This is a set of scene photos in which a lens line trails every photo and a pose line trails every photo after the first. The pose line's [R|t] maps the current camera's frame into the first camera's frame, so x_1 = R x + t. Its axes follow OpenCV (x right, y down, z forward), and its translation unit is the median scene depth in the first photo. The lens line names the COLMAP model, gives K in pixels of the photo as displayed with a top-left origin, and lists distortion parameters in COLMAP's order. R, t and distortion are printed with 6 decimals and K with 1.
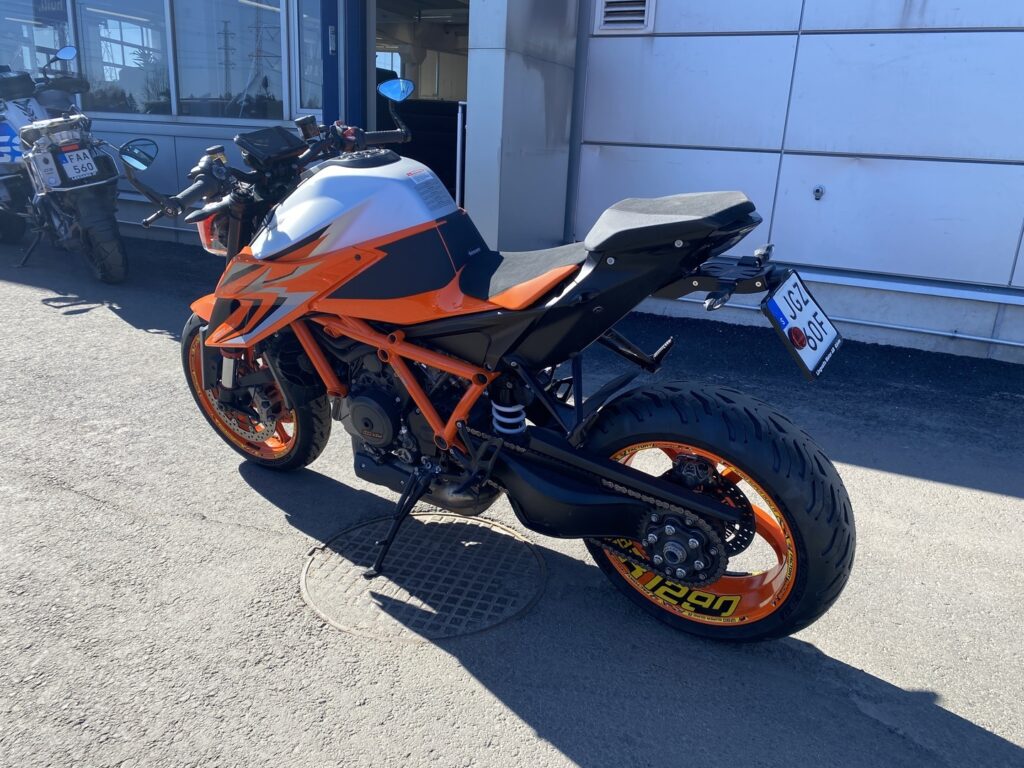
lens RADIAL K [[772.2, 0, 512.0], [0, 772.2, 384.0], [0, 0, 1]] dist [-0.001019, -0.004896]
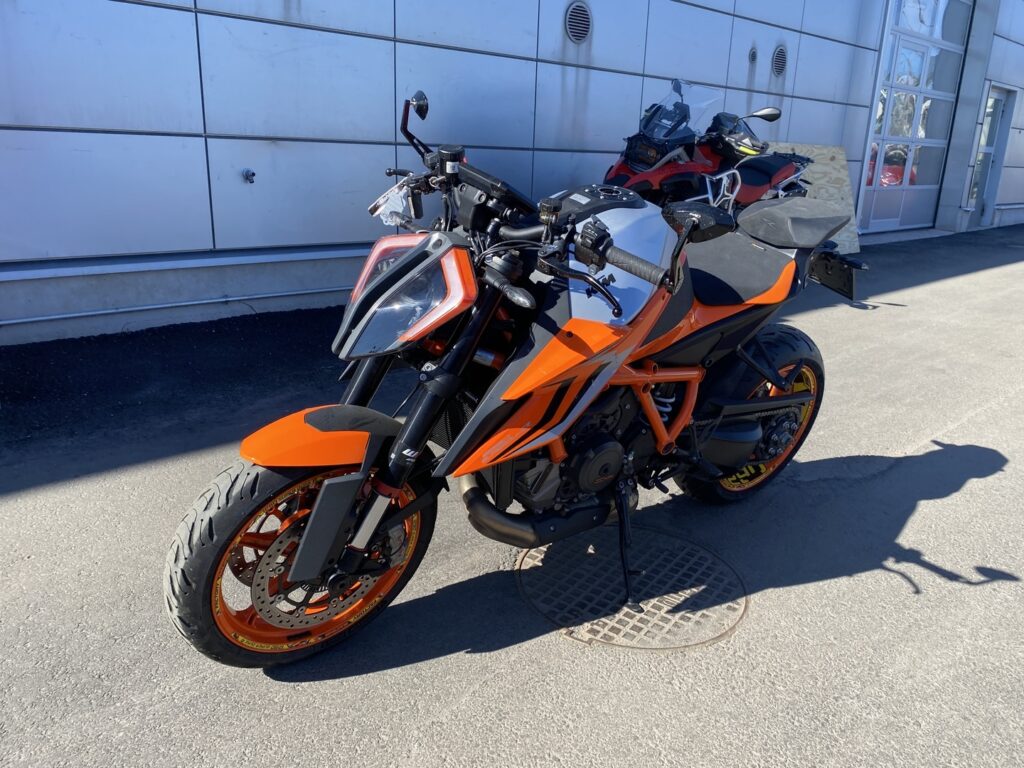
lens RADIAL K [[772.2, 0, 512.0], [0, 772.2, 384.0], [0, 0, 1]] dist [-0.001019, -0.004896]
pose [[0.330952, -0.306237, 0.892575, -1.093843], [0.253331, 0.939988, 0.228573, -0.308687], [-0.909007, 0.150471, 0.388670, 0.757910]]
